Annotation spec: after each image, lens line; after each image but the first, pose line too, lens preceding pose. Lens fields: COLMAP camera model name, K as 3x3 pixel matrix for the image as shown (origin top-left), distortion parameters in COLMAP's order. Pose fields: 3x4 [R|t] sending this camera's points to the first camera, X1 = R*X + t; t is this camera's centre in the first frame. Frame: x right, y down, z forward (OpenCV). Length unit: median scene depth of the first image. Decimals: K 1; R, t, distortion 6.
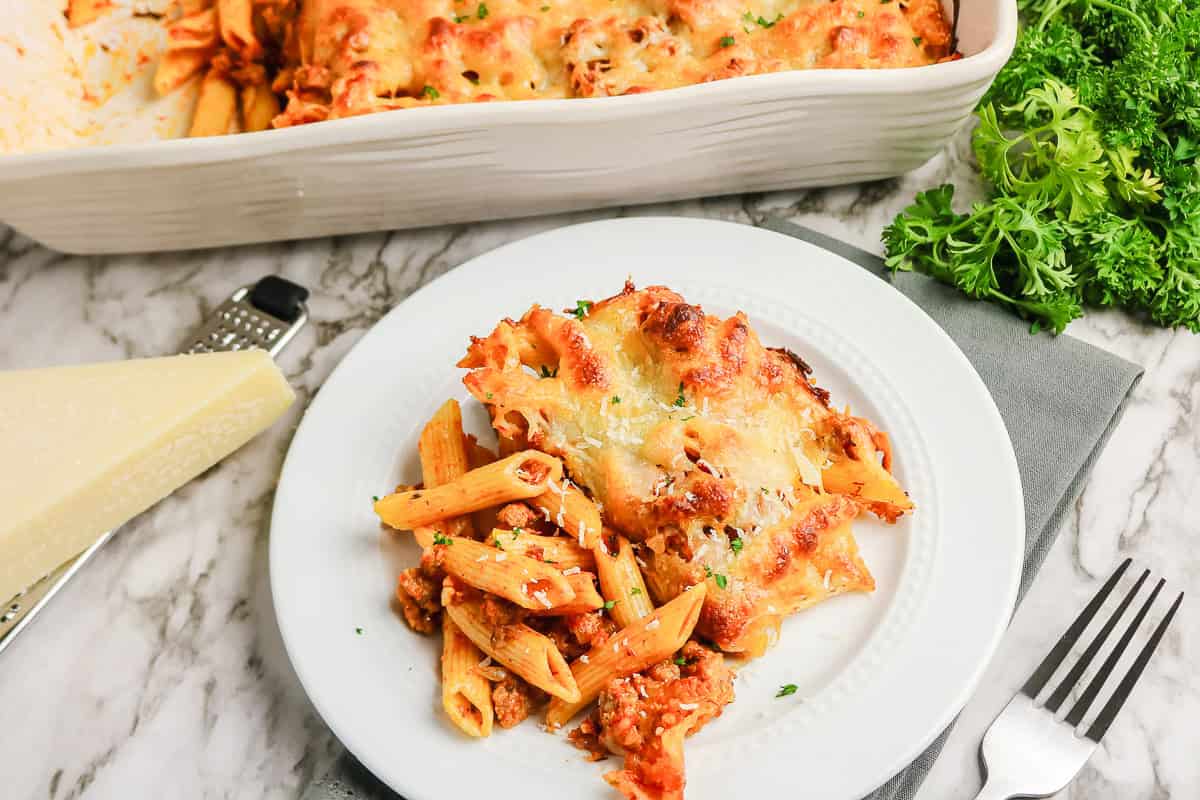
lens RADIAL K [[1928.4, 0, 591.1], [0, 1928.4, 426.3], [0, 0, 1]] dist [-0.044334, 0.000000]
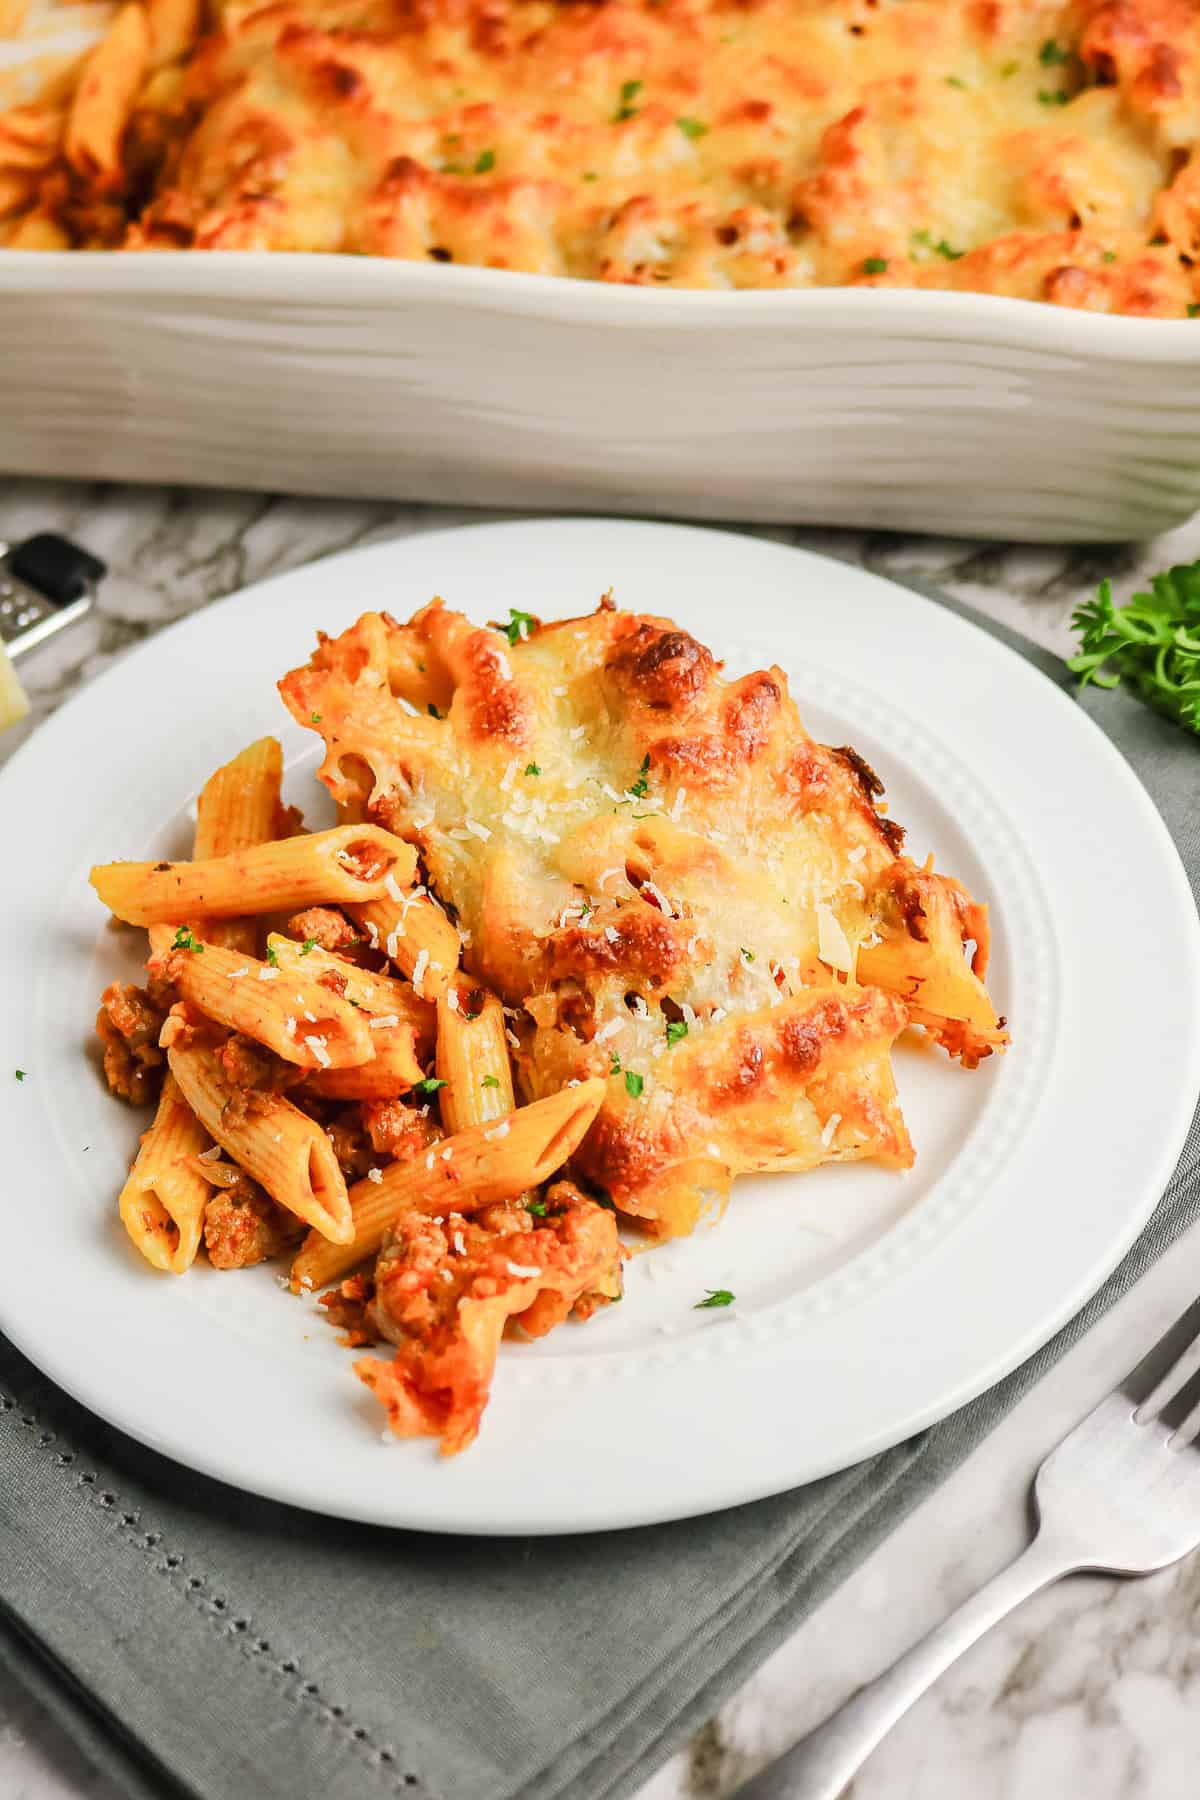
lens RADIAL K [[3326.3, 0, 593.0], [0, 3326.3, 895.7], [0, 0, 1]] dist [-0.024865, 0.000000]
pose [[0.979550, 0.175614, -0.098194, 0.136254], [-0.185864, 0.976692, -0.107362, 0.128063], [0.077051, 0.123417, 0.989359, 0.016656]]
